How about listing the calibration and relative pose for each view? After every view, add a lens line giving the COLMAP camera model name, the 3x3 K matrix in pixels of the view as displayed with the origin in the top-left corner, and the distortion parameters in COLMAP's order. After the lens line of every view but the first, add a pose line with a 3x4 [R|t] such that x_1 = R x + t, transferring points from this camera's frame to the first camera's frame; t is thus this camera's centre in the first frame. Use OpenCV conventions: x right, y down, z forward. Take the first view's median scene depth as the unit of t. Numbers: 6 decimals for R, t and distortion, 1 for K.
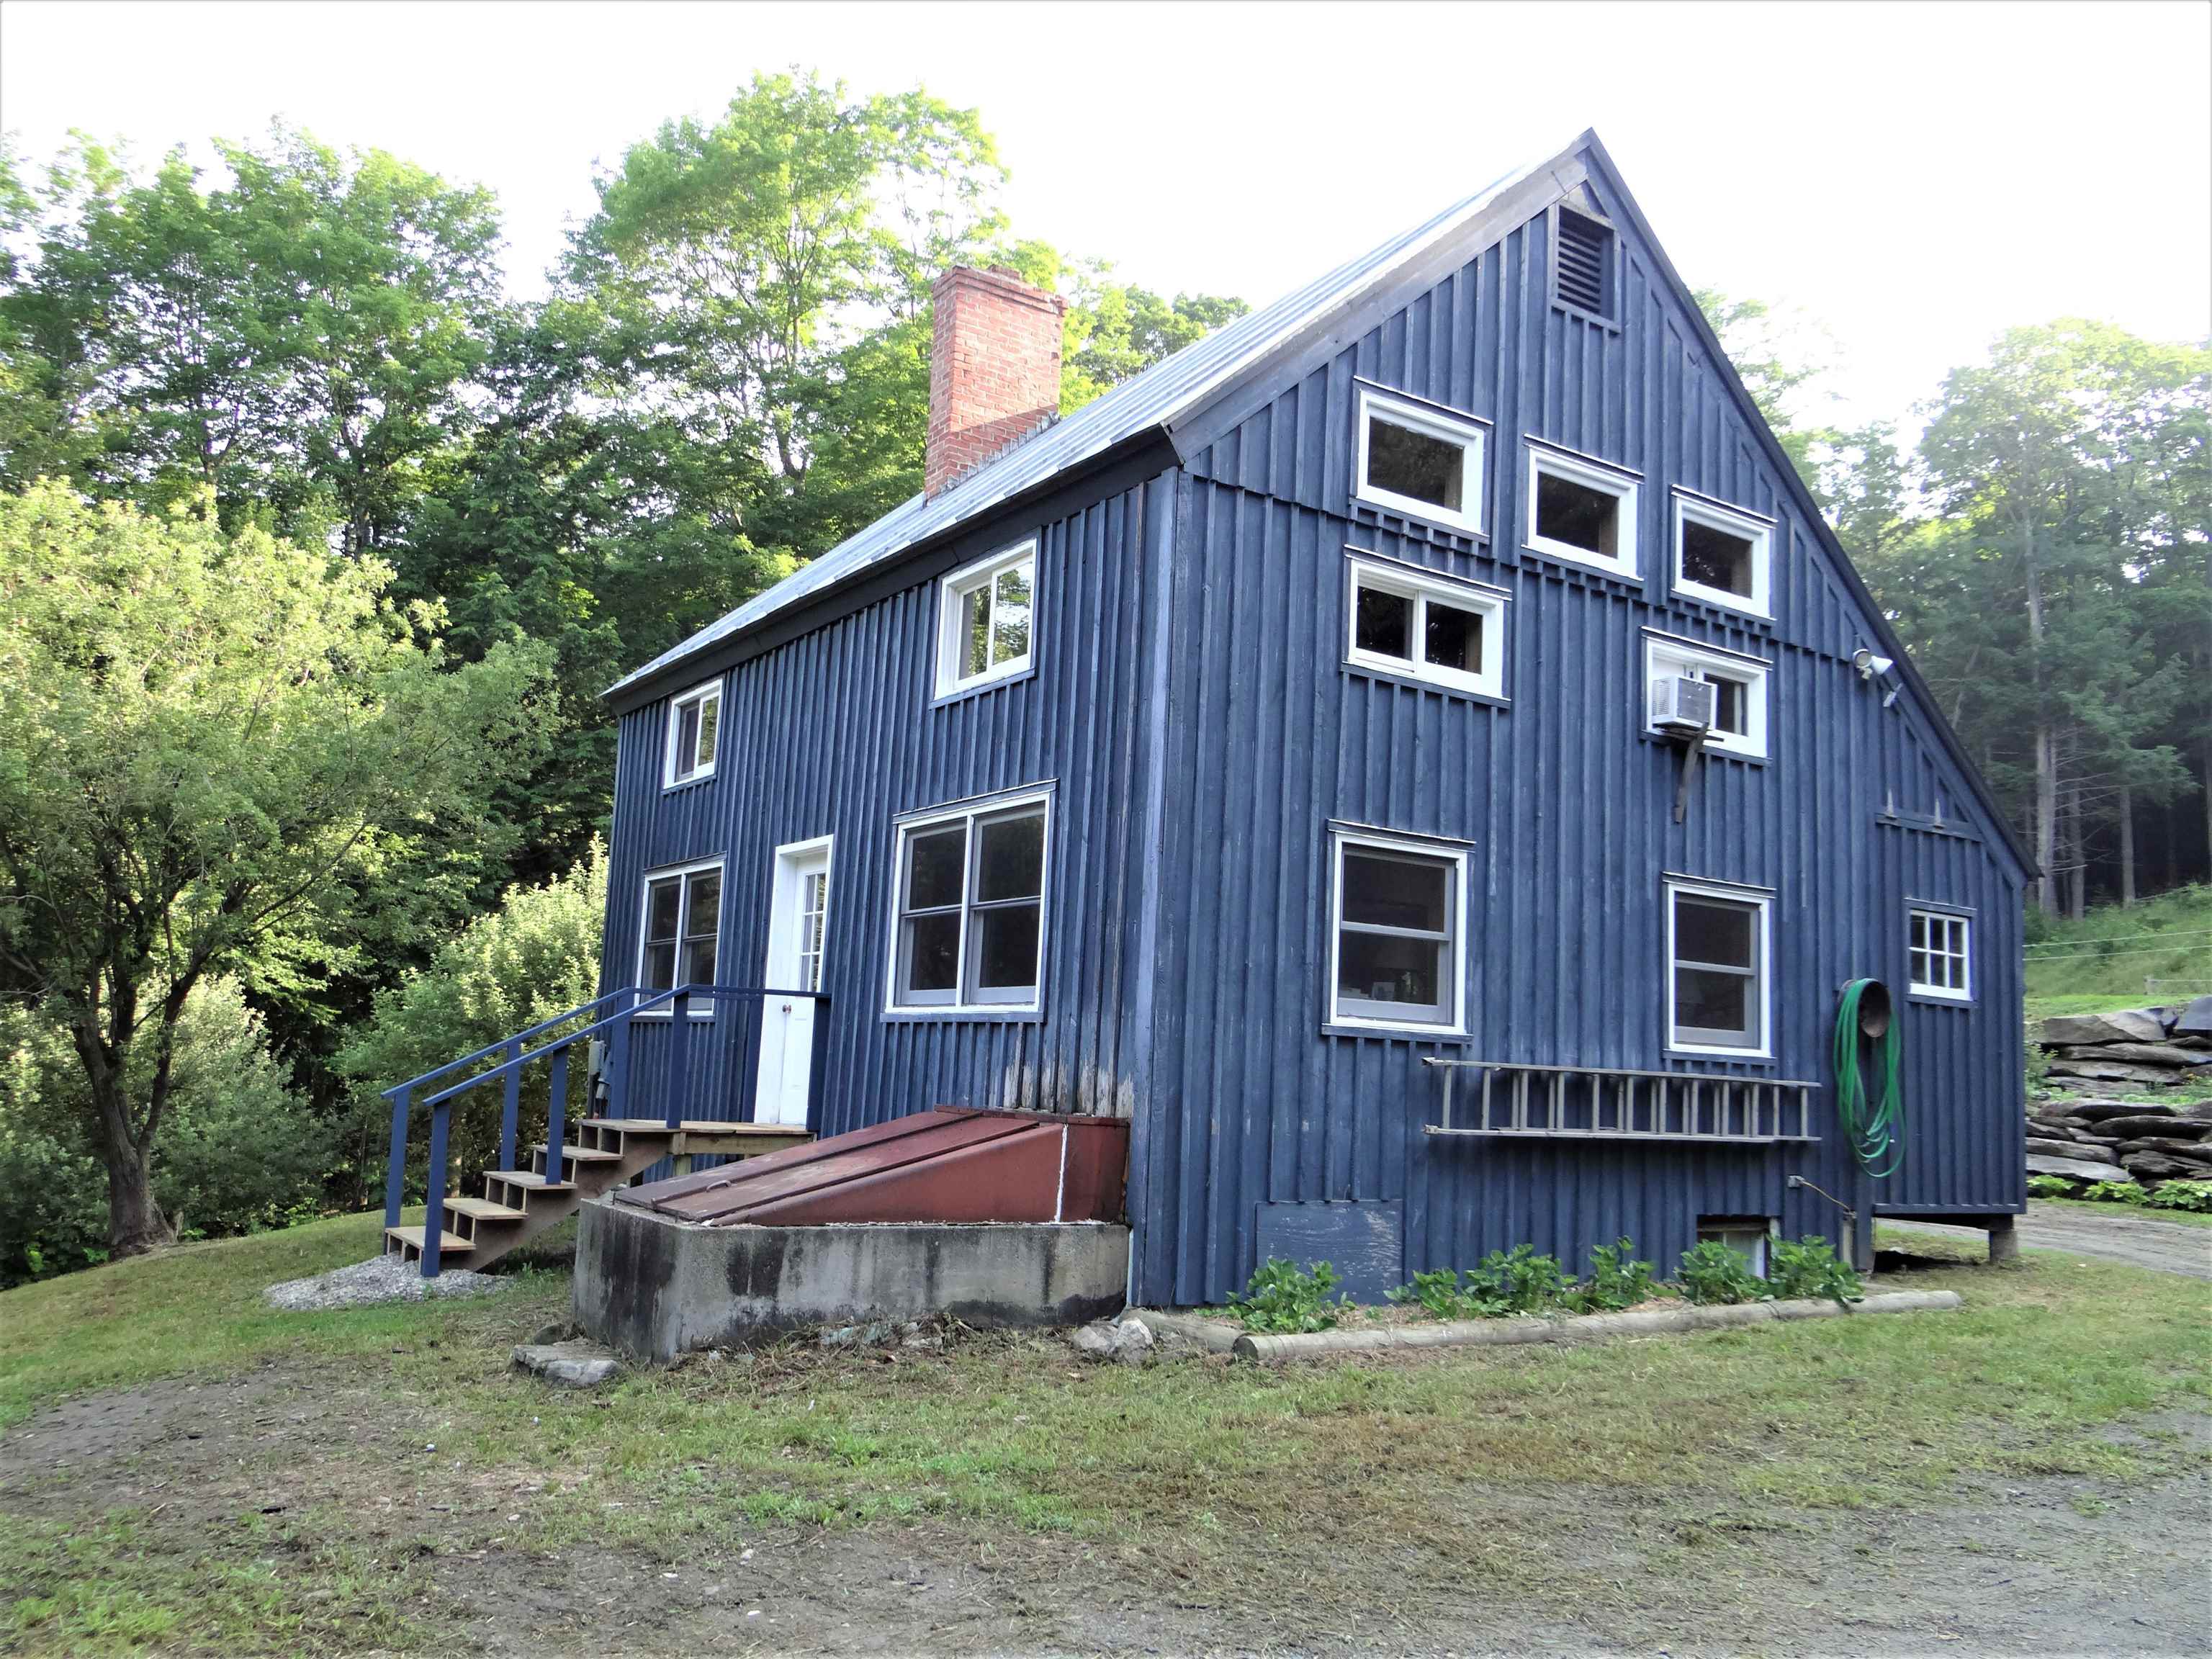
lens RADIAL K [[1745.4, 0, 1106.0], [0, 1745.4, 830.4], [0, 0, 1]] dist [-0.009308, 0.017123]
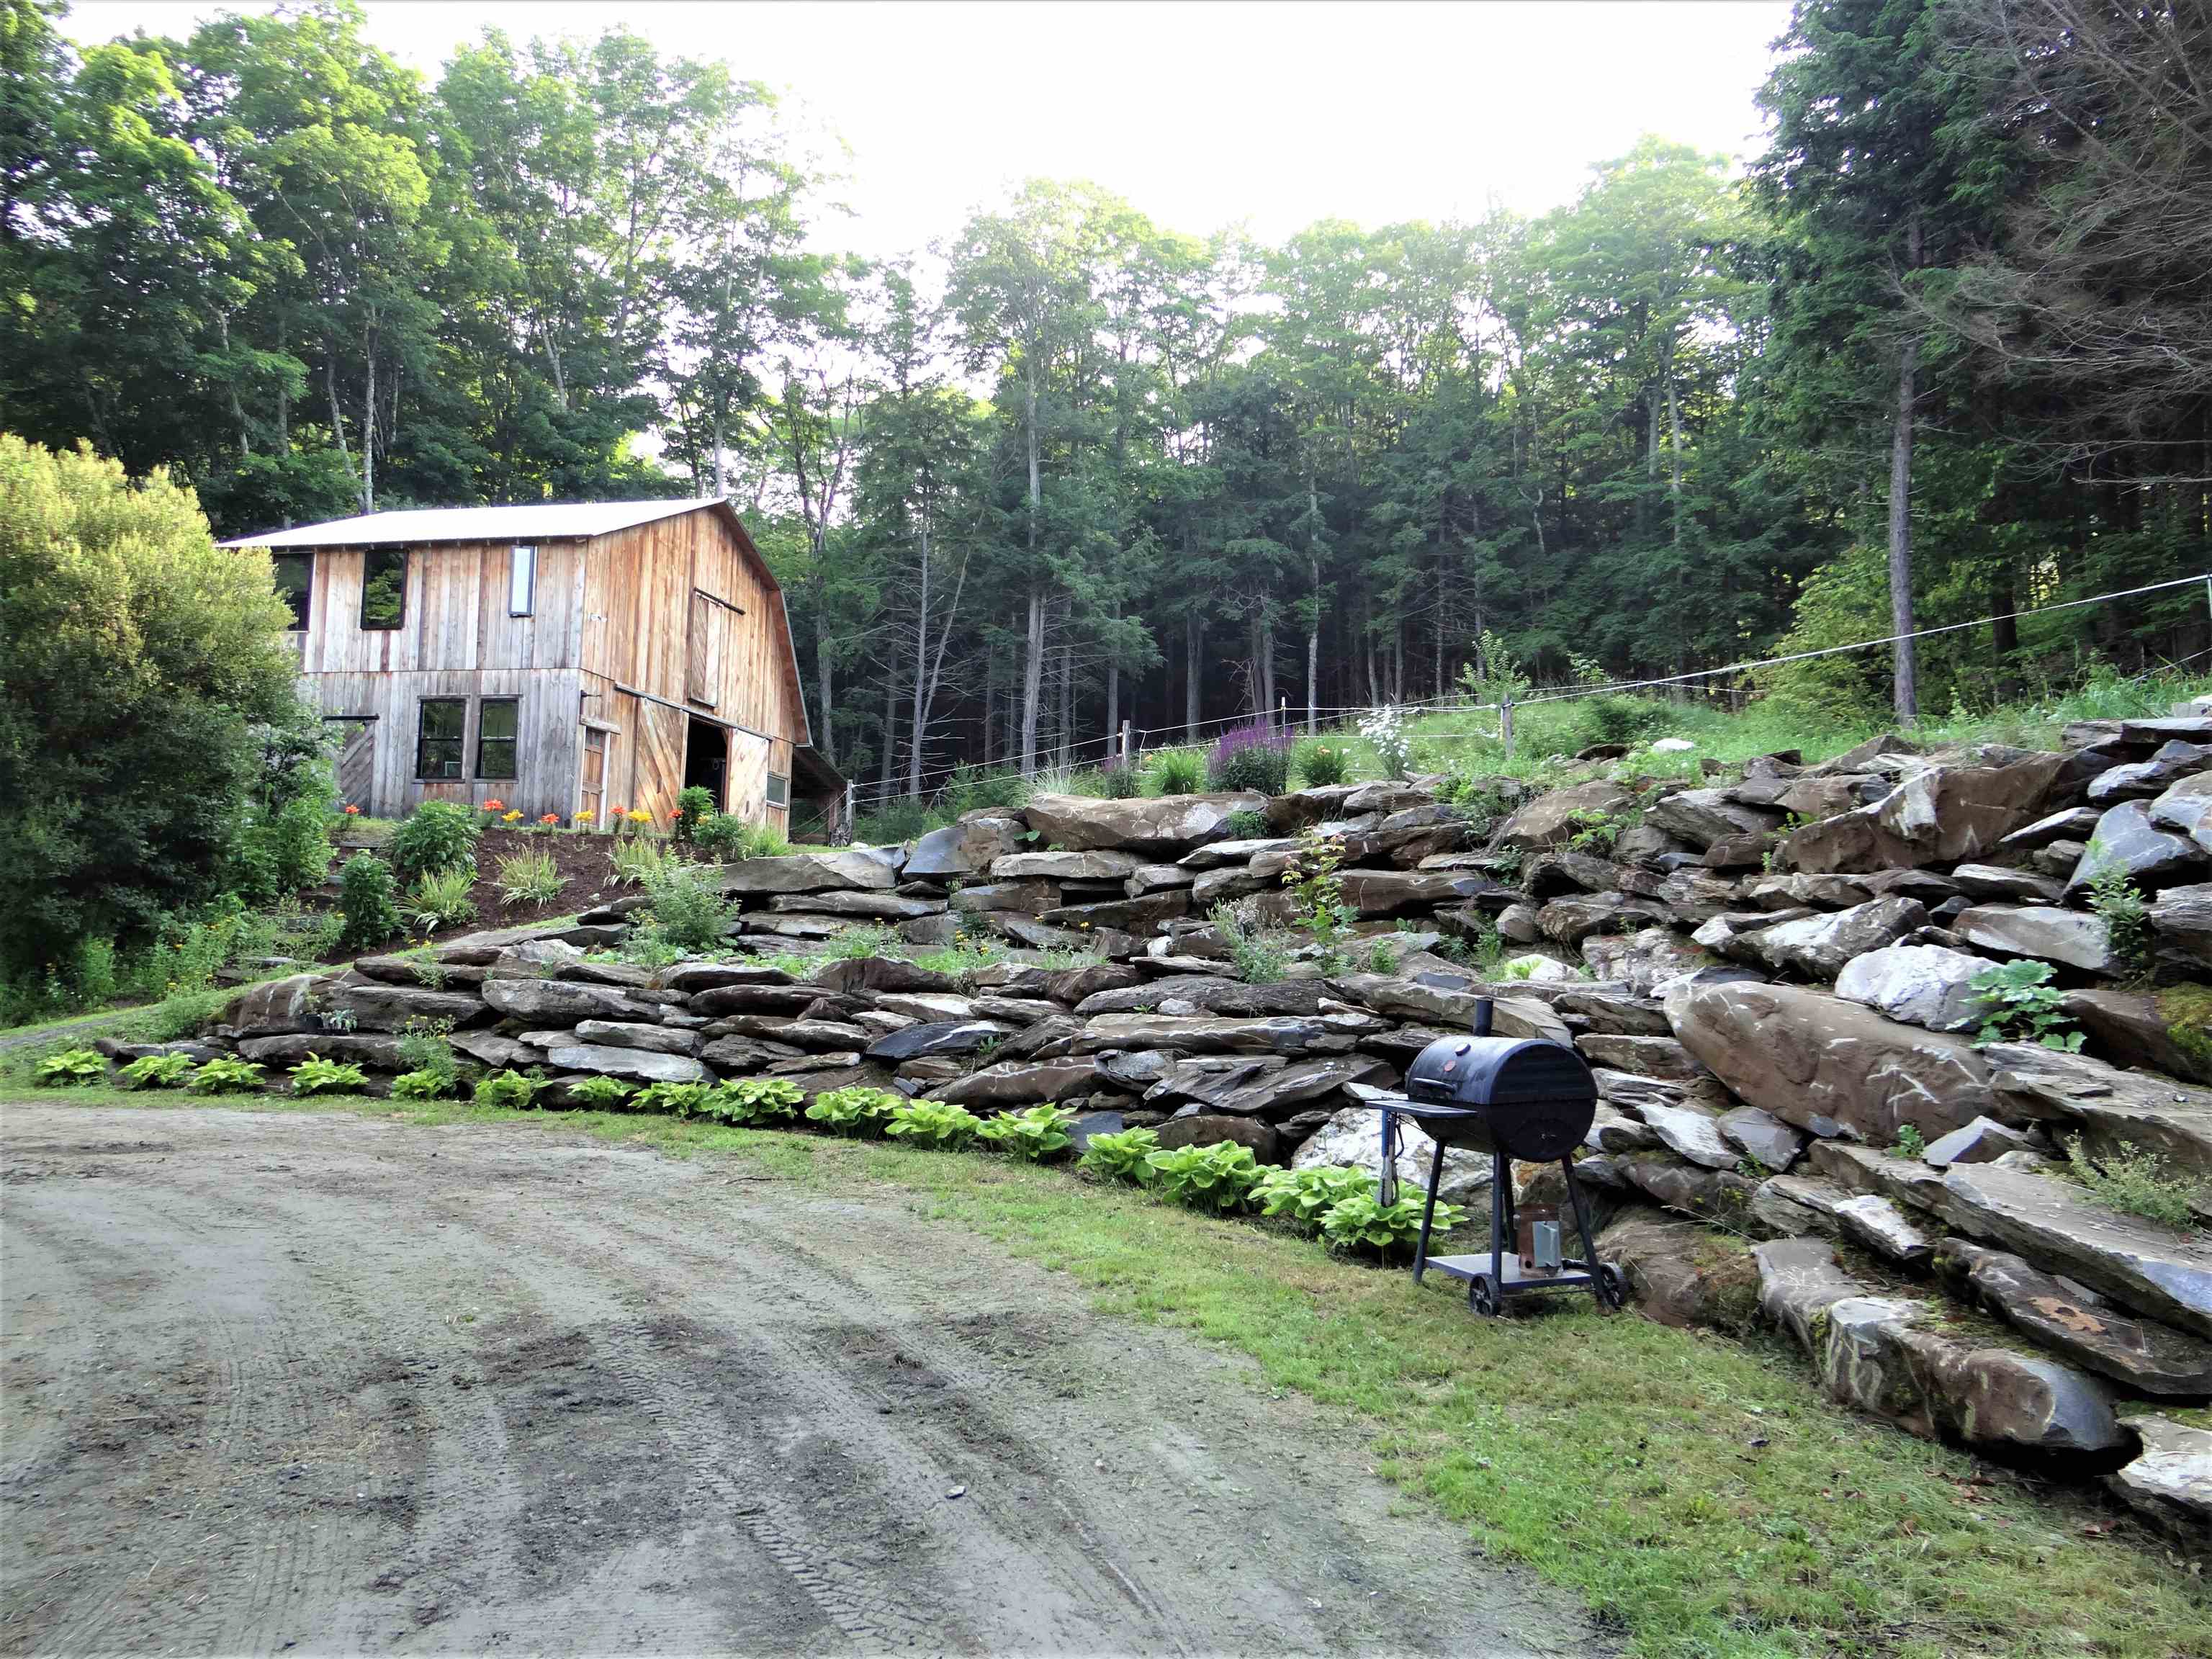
lens RADIAL K [[1745.4, 0, 1125.1], [0, 1745.4, 810.7], [0, 0, 1]] dist [-0.009308, 0.017123]
pose [[0.882045, 0.024969, 0.470503, 0.128165], [-0.052741, 0.997551, 0.045934, 0.017267], [-0.468204, -0.065331, 0.881202, 0.102275]]
